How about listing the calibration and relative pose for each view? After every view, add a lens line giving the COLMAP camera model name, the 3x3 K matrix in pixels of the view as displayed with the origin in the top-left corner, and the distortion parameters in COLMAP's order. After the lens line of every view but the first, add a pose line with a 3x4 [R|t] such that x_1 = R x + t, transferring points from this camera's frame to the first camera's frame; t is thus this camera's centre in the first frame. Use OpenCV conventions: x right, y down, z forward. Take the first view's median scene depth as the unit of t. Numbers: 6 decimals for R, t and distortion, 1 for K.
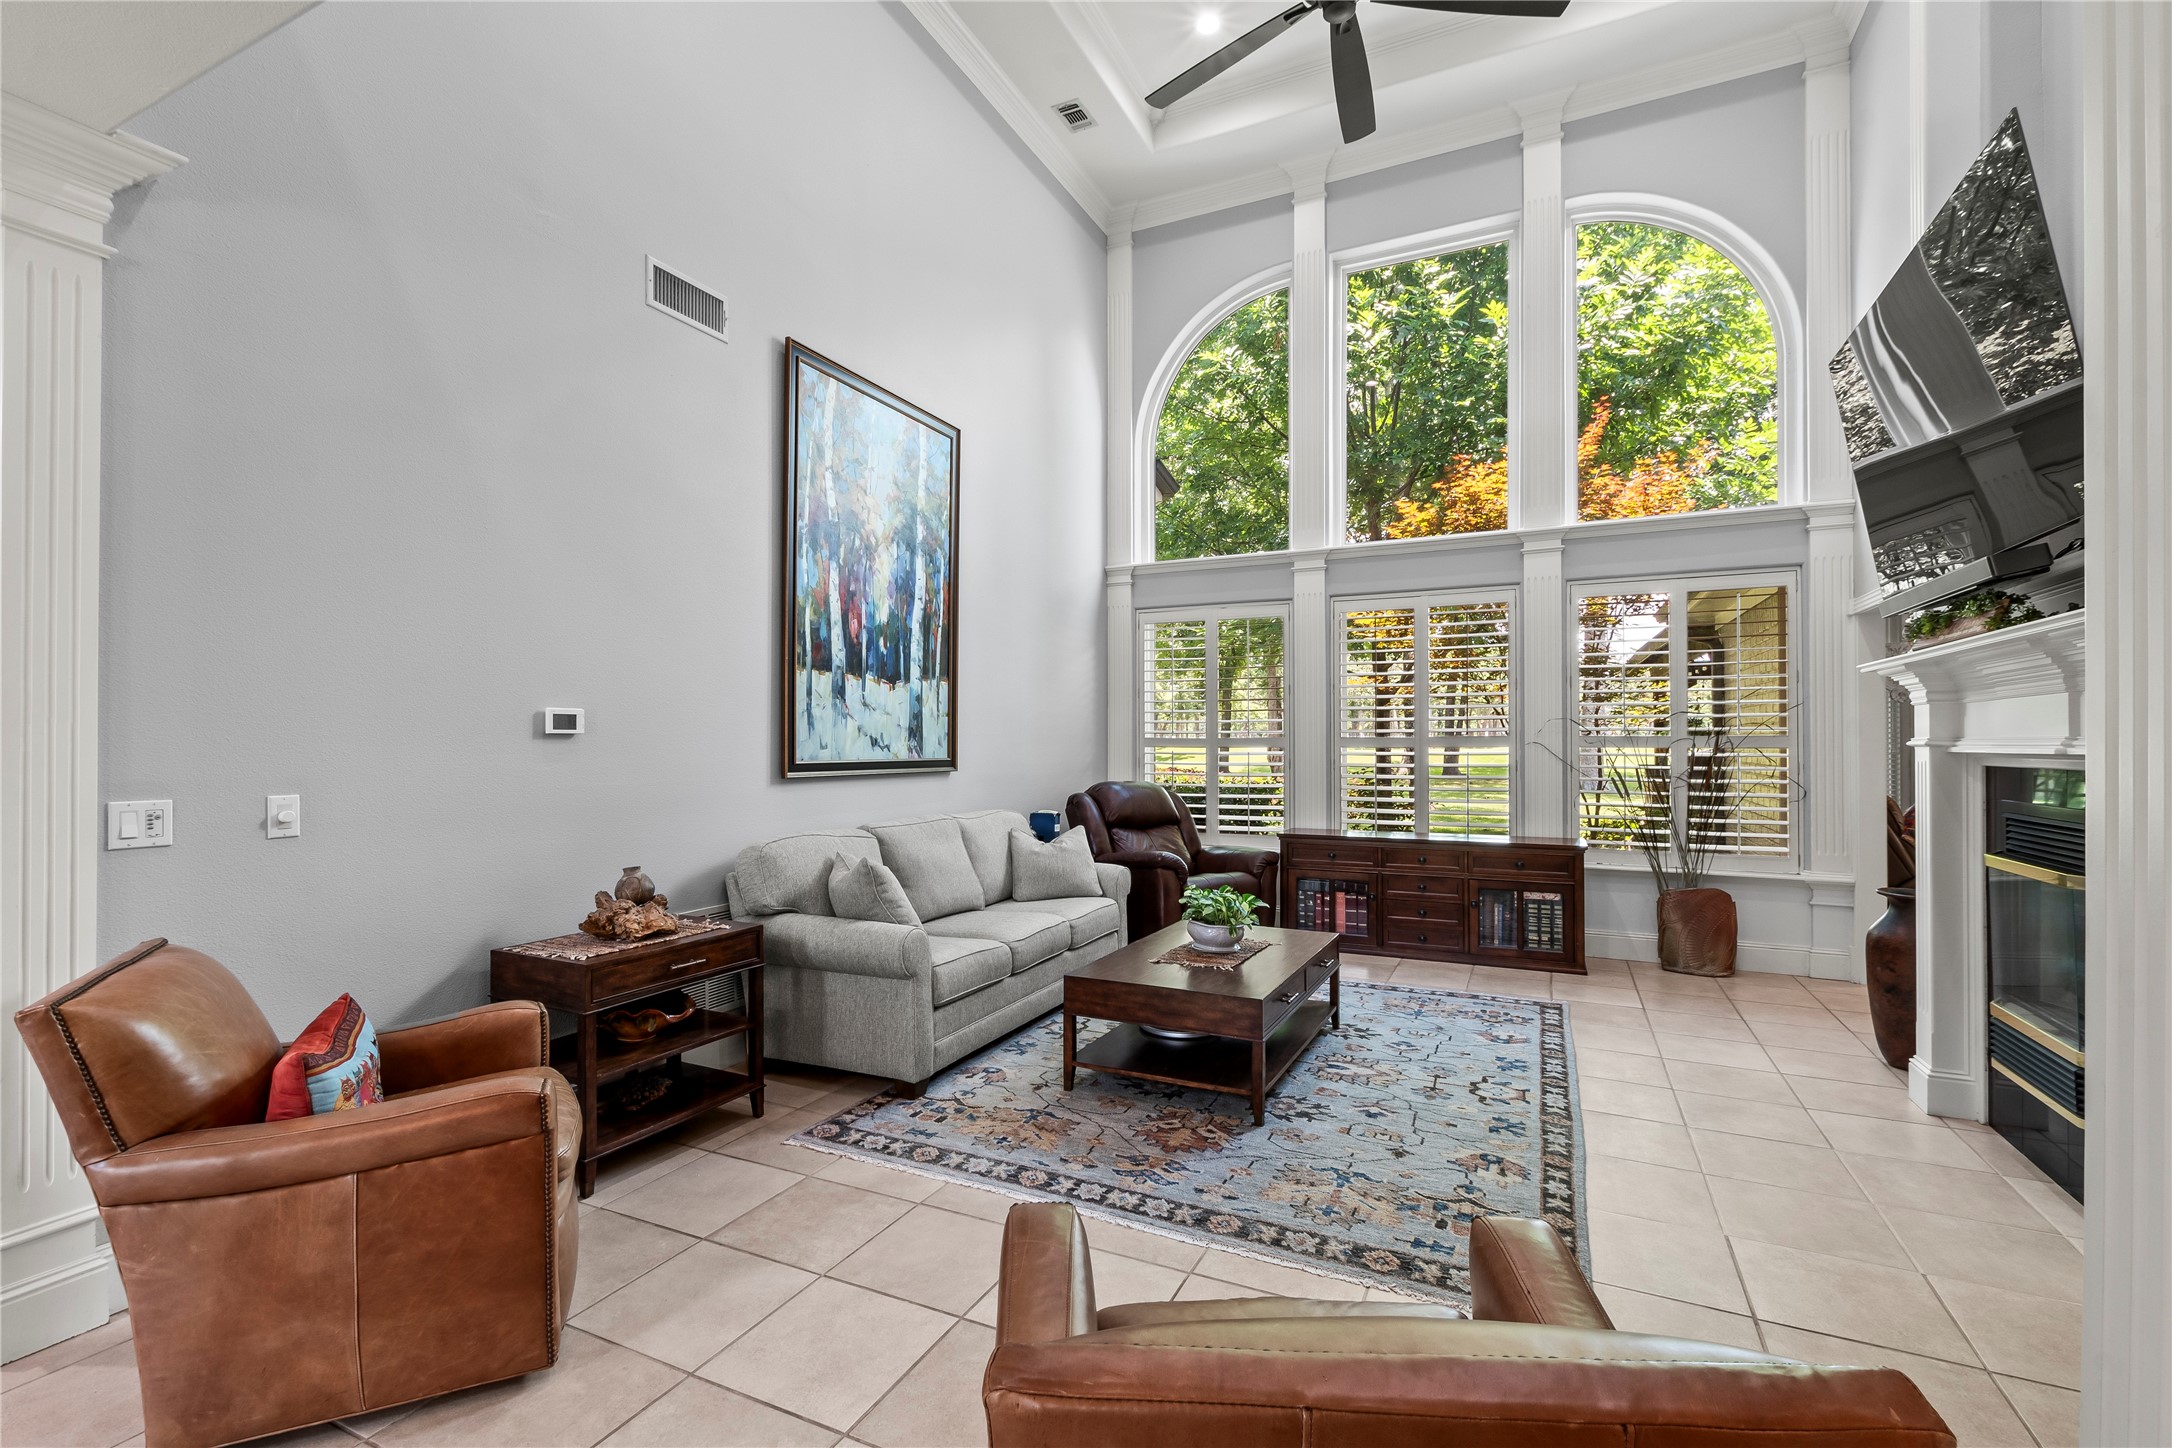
lens RADIAL K [[949.4, 0, 1087.3], [0, 949.4, 734.9], [0, 0, 1]] dist [0.005054, -0.001379]
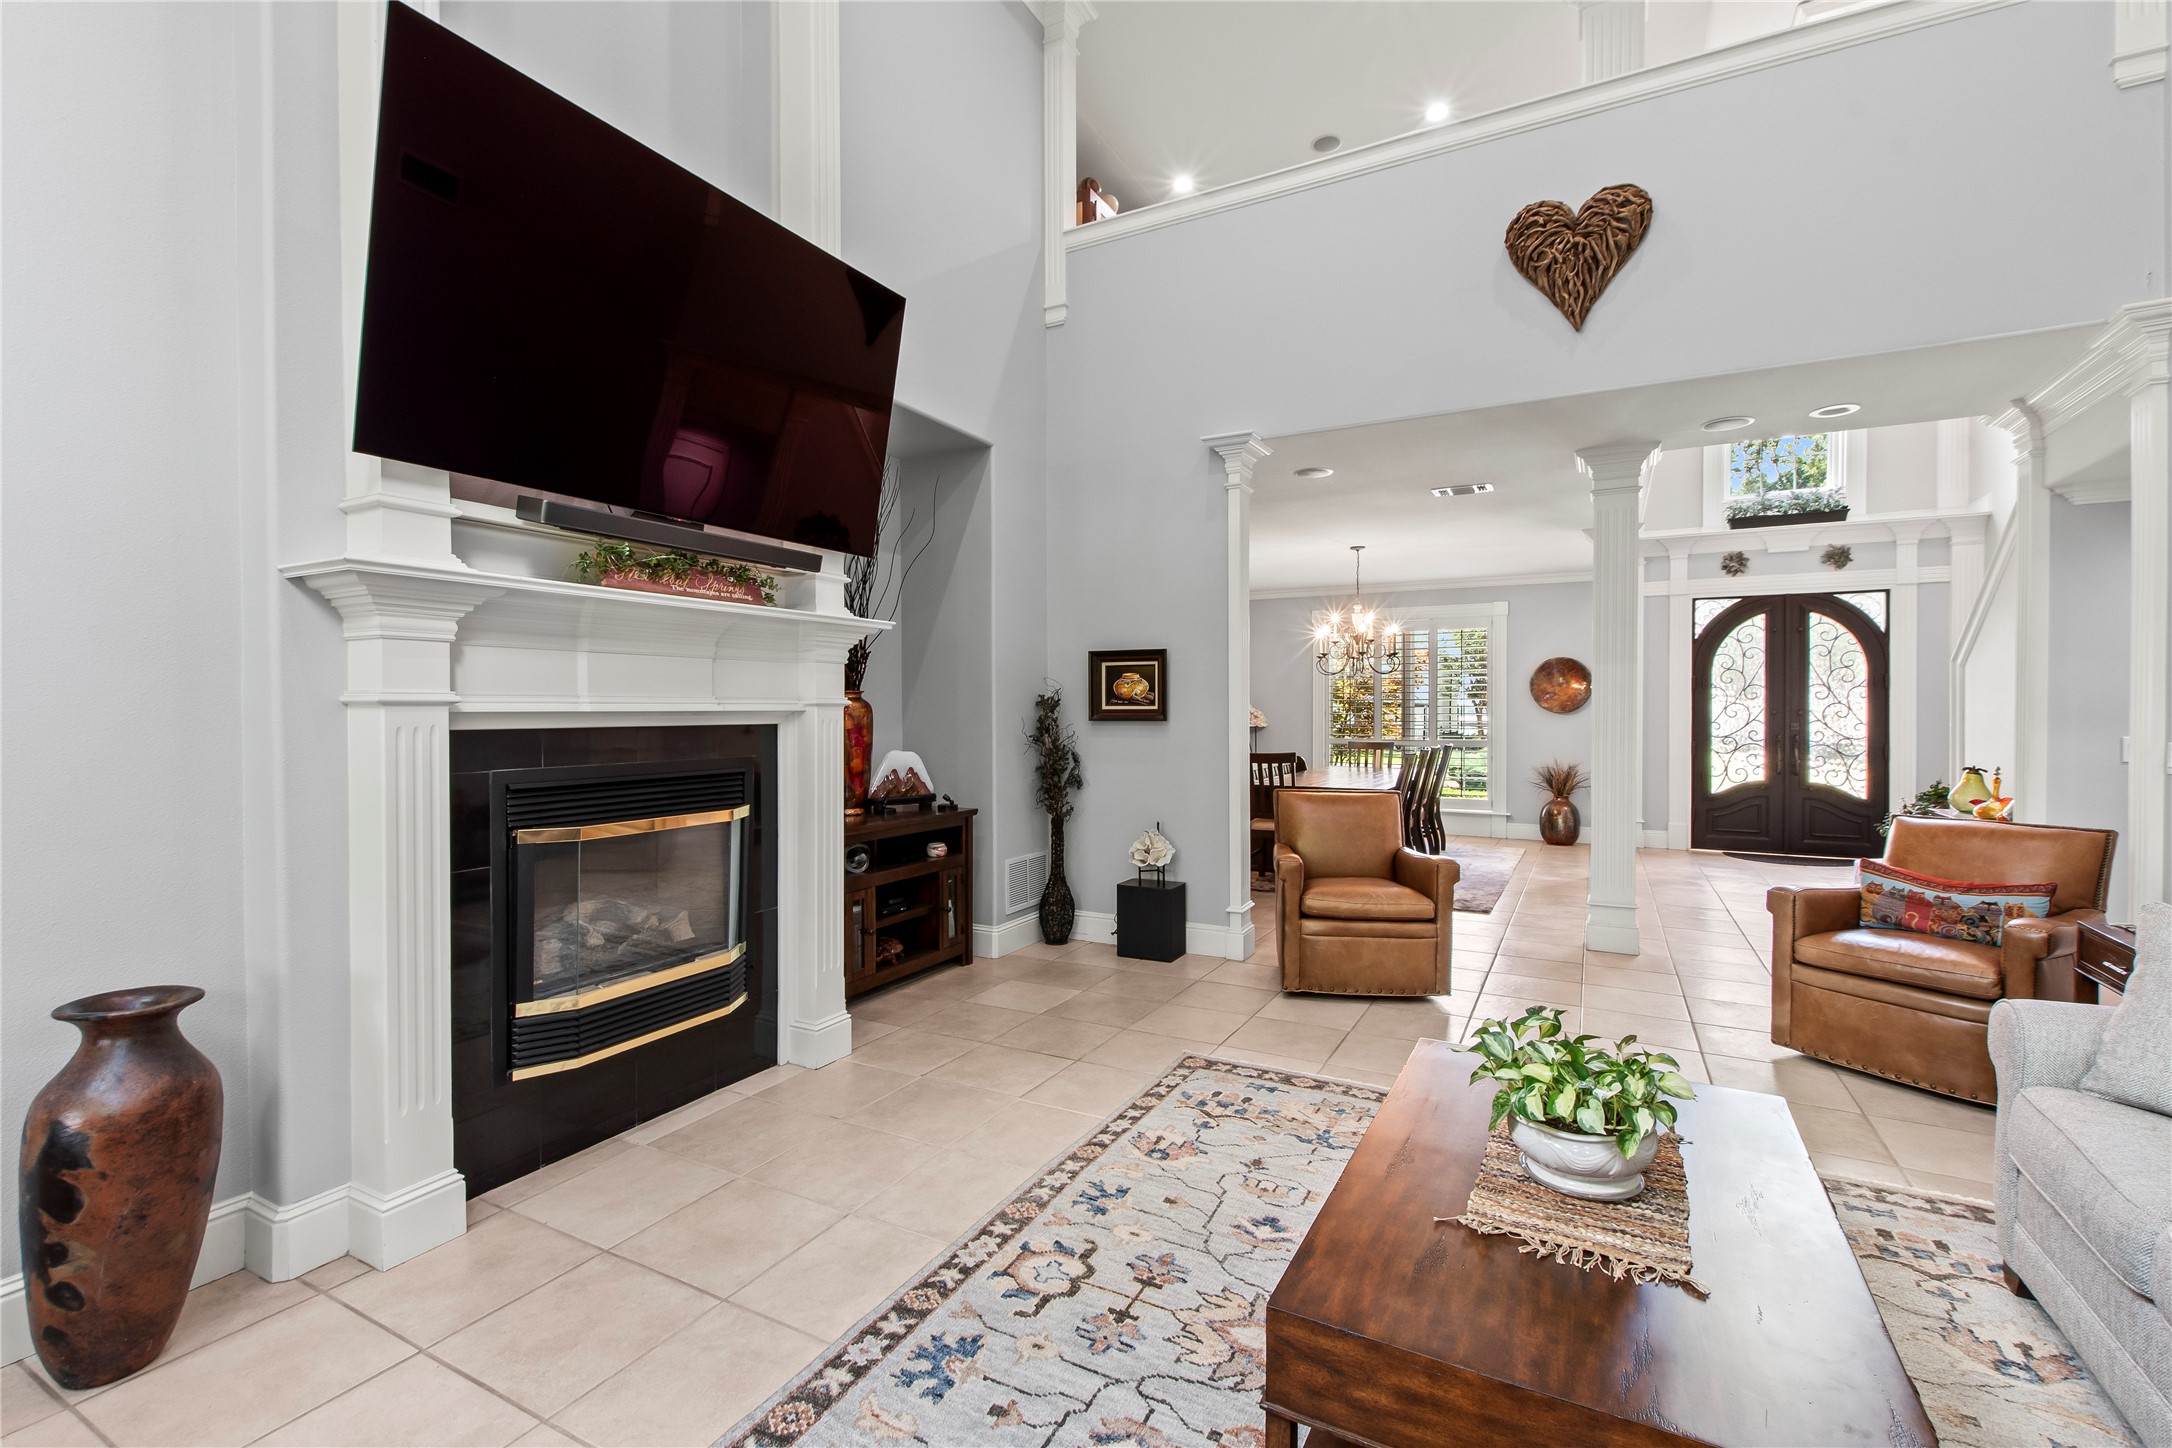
lens RADIAL K [[949.4, 0, 1080.4], [0, 949.4, 711.5], [0, 0, 1]] dist [0.005054, -0.001379]
pose [[-0.998808, -0.000648, 0.048816, 0.414435], [-0.000913, 0.999985, -0.005391, 0.018863], [-0.048812, -0.005429, -0.998793, 1.754990]]
